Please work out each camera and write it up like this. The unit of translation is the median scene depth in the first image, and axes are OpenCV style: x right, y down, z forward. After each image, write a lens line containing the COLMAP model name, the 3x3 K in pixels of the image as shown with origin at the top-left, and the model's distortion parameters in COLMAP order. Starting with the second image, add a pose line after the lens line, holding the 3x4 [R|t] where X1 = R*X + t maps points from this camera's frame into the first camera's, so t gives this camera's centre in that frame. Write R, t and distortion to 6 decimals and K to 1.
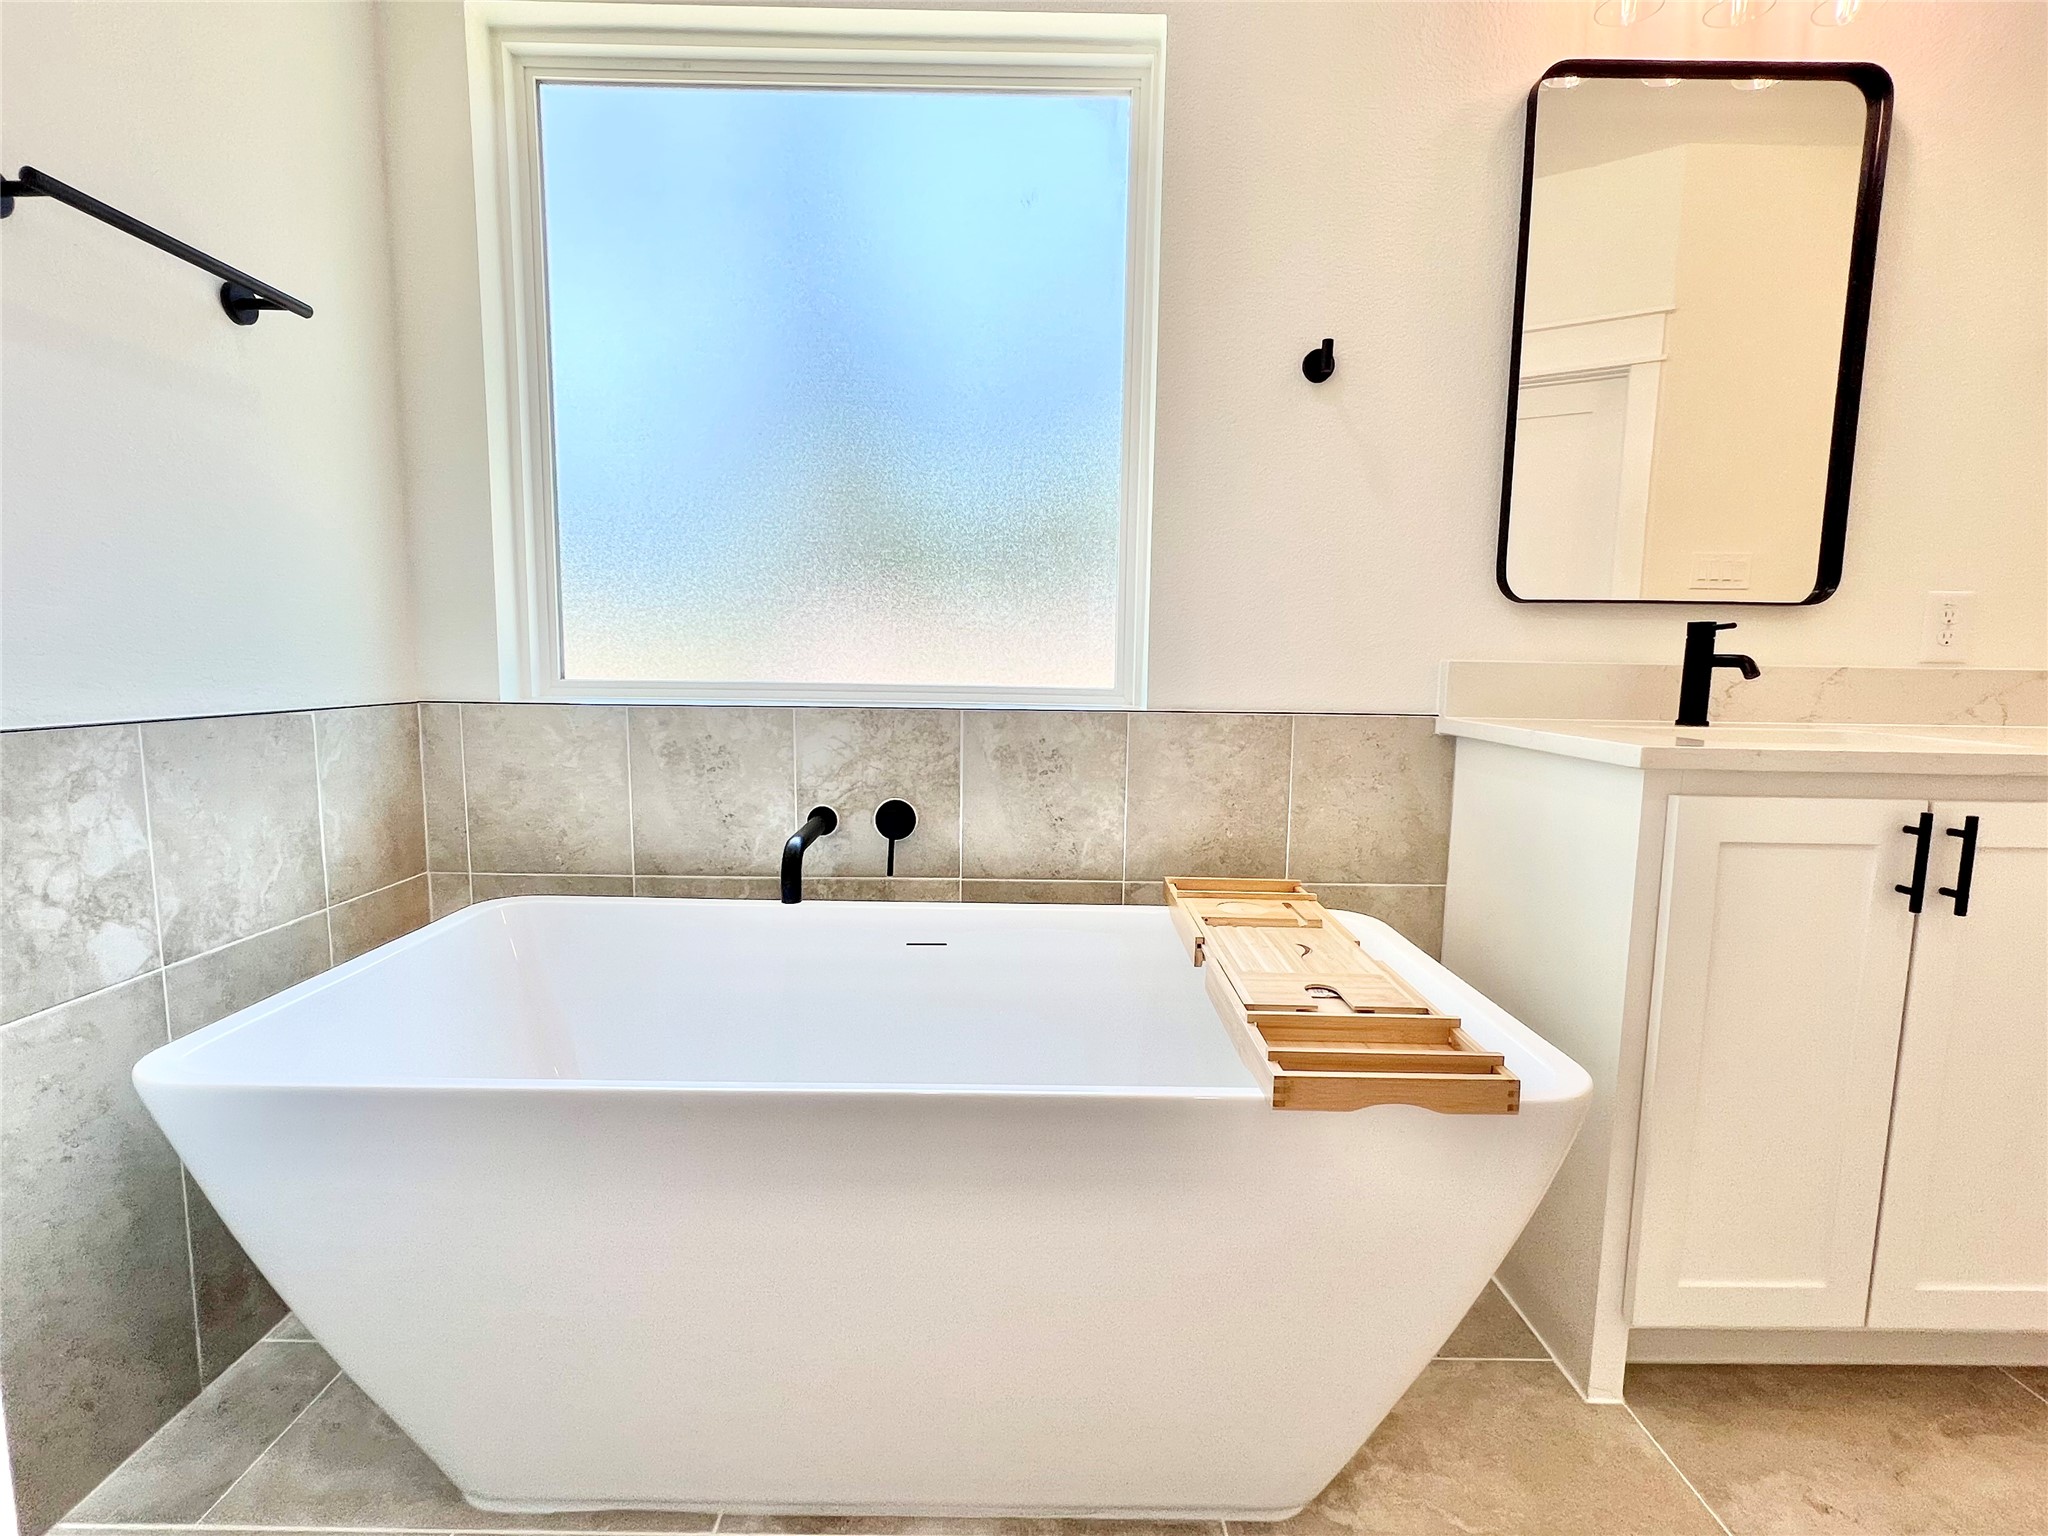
lens RADIAL K [[986.1, 0, 1020.3], [0, 986.1, 773.7], [0, 0, 1]] dist [-0.002885, 0.000383]
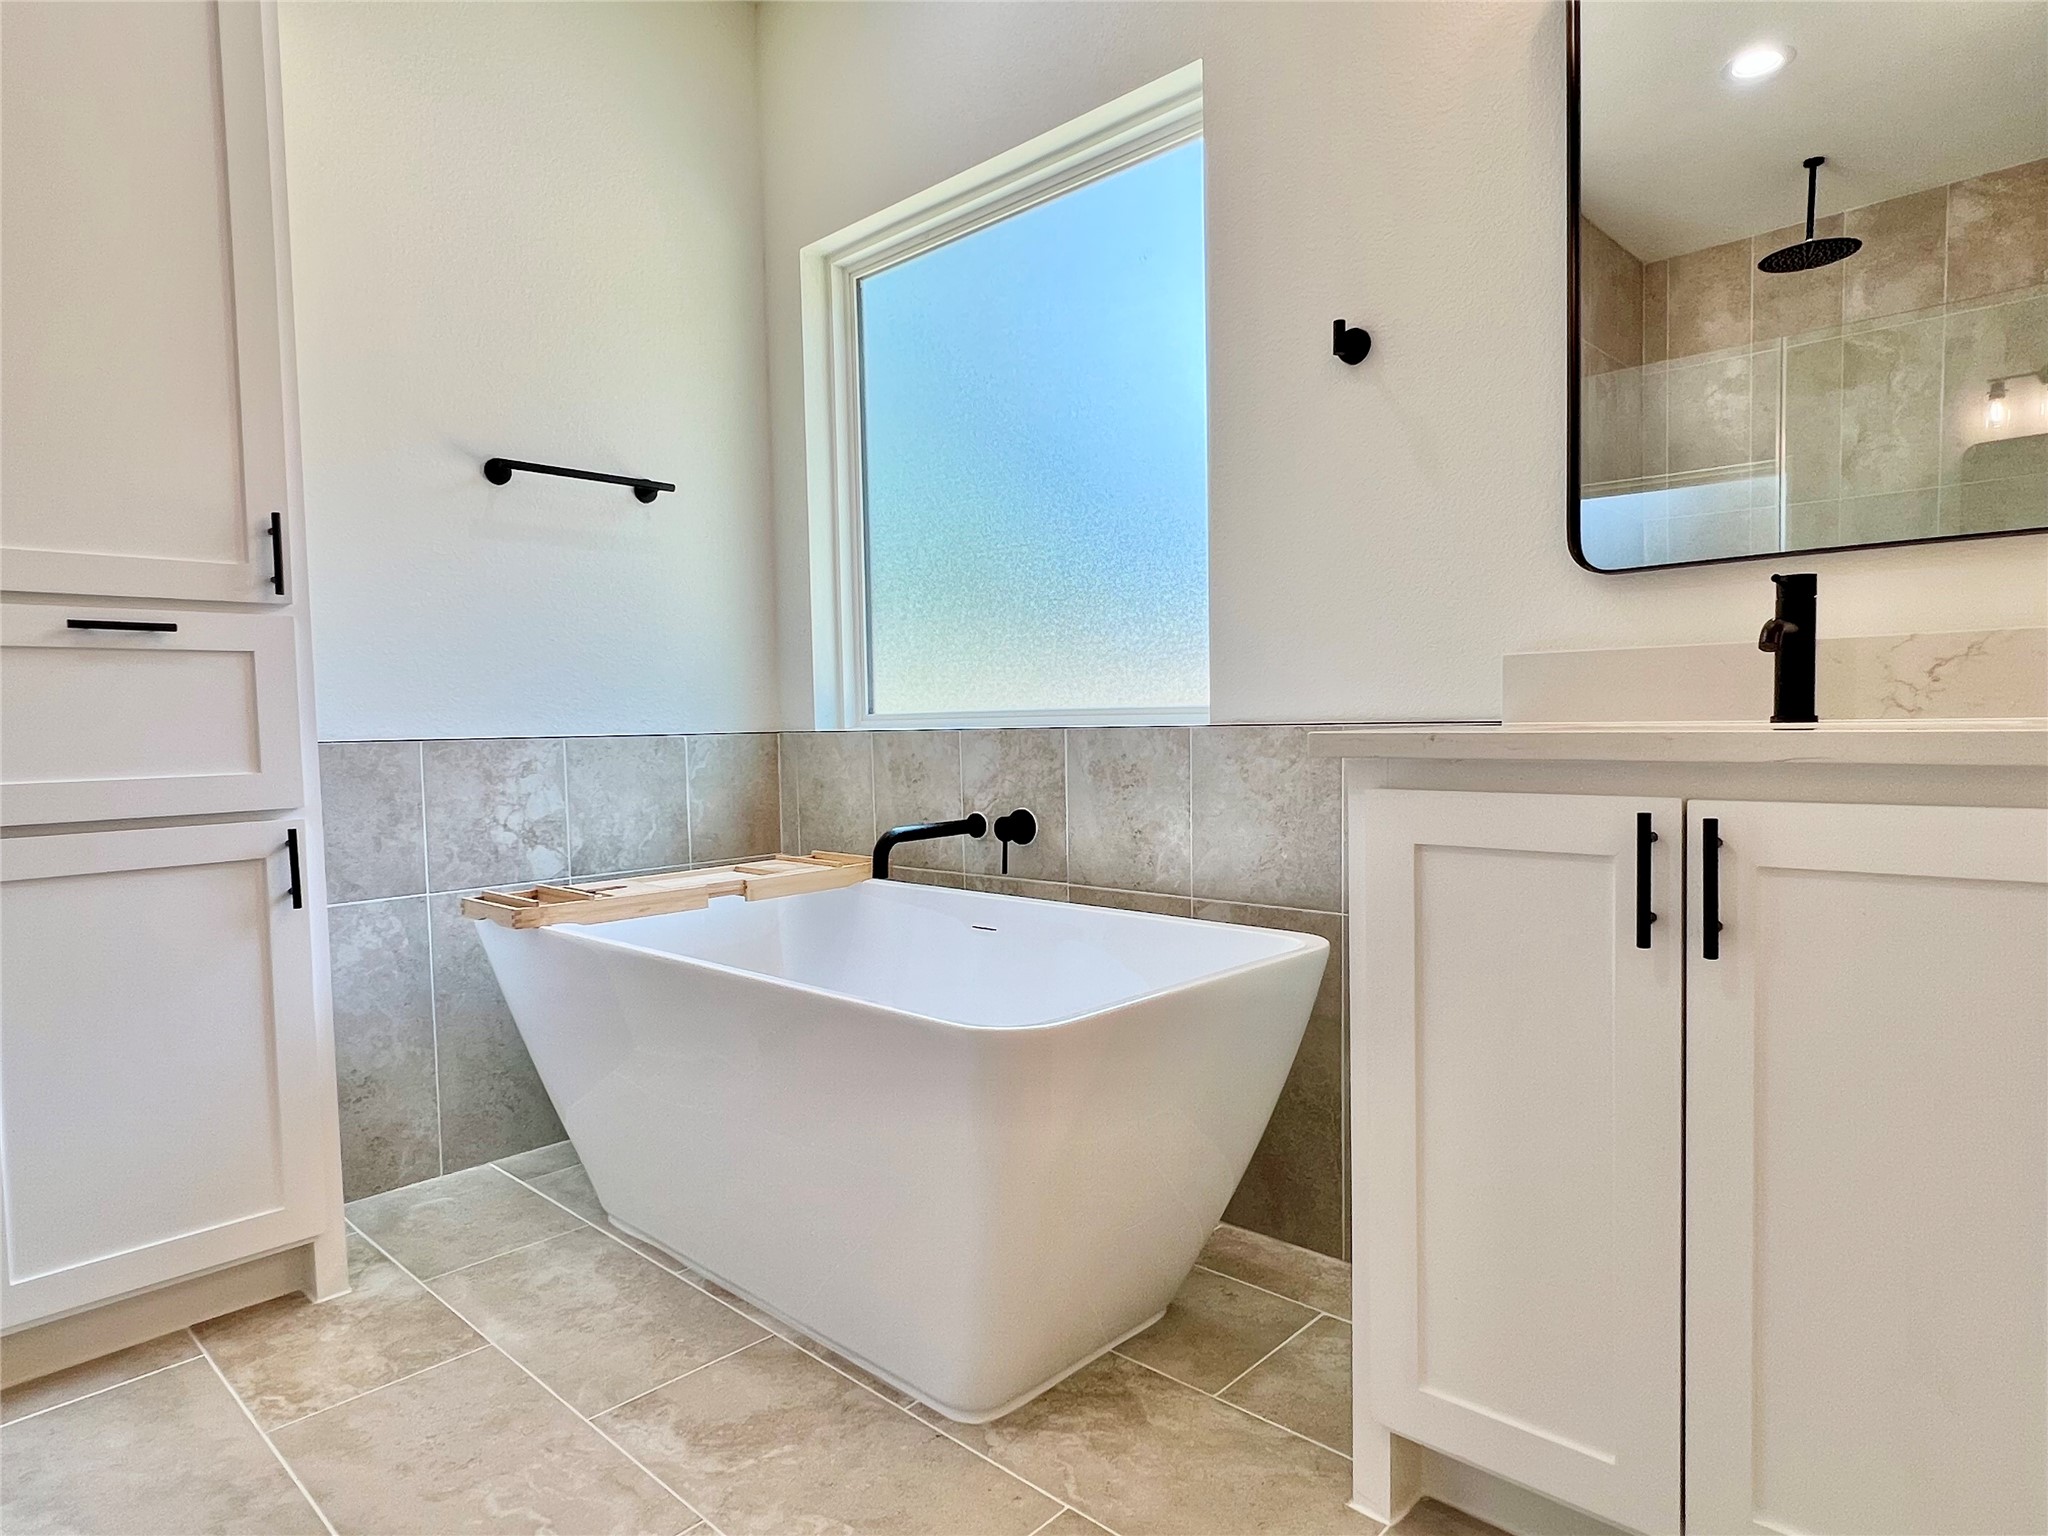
lens RADIAL K [[1194.3, 0, 1022.1], [0, 1194.3, 778.0], [0, 0, 1]] dist [-0.003862, 0.001018]
pose [[0.719425, 0.004434, -0.694556, 0.828639], [-0.051645, 0.997553, -0.047126, 0.055367], [0.692647, 0.069774, 0.717893, 0.013382]]
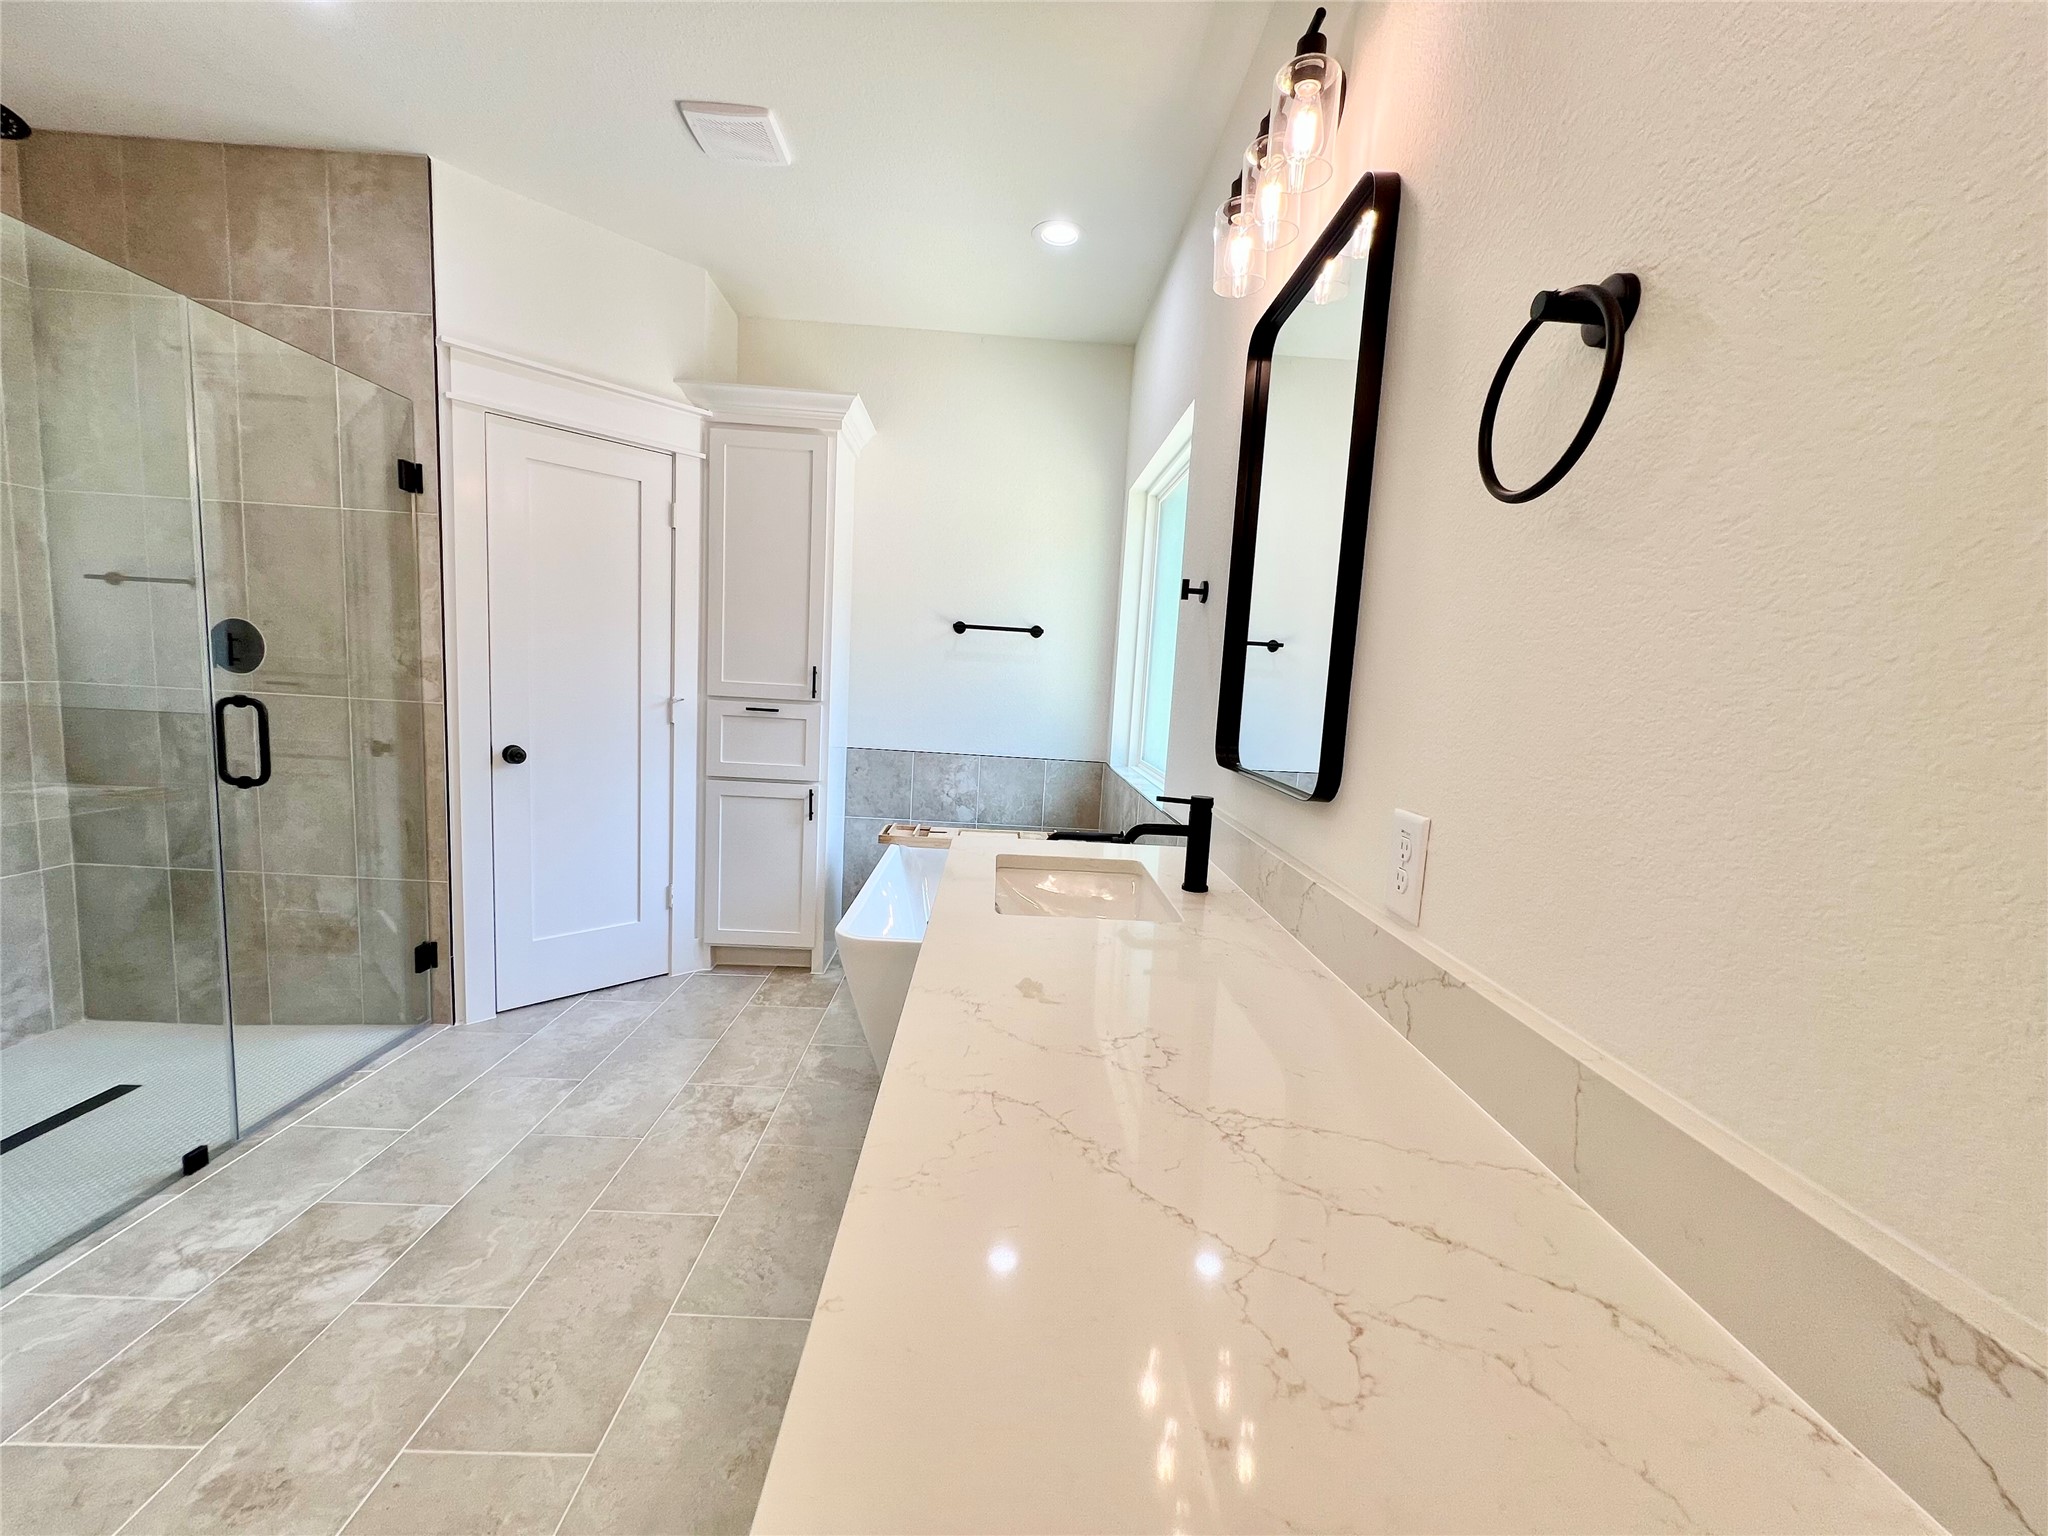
lens RADIAL K [[823.8, 0, 1020.5], [0, 823.8, 768.5], [0, 0, 1]] dist [-0.003478, 0.001002]
pose [[0.017823, 0.100114, -0.994816, 1.481131], [-0.175562, 0.979829, 0.095460, -0.220867], [0.984307, 0.172950, 0.035040, 0.713117]]
